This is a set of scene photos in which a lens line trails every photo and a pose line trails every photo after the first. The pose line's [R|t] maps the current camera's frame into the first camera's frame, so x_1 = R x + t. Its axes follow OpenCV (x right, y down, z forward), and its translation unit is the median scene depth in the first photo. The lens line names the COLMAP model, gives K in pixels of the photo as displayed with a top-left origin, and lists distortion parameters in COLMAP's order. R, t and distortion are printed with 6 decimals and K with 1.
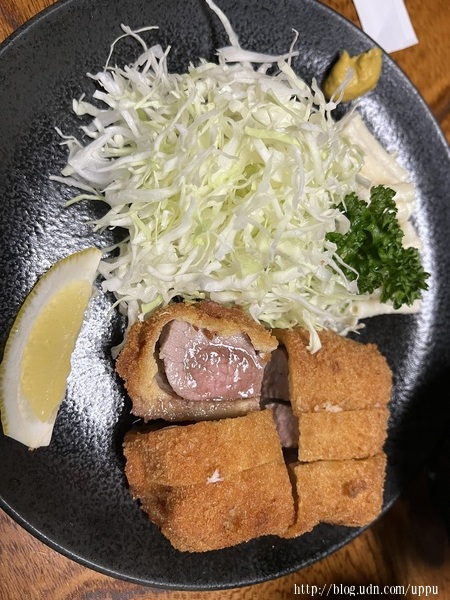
lens RADIAL K [[450.5, 0, 225.9], [0, 450.5, 308.6], [0, 0, 1]] dist [0.004979, -0.002626]
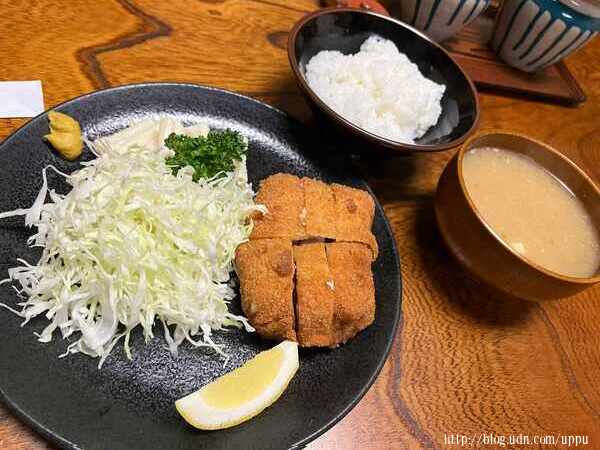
lens RADIAL K [[457.3, 0, 300.8], [0, 457.3, 224.9], [0, 0, 1]] dist [-0.002868, -0.004104]
pose [[0.174831, -0.955634, 0.237062, -0.197065], [0.950622, 0.226537, 0.212130, -0.104071], [-0.256421, 0.188269, 0.948052, -0.469194]]
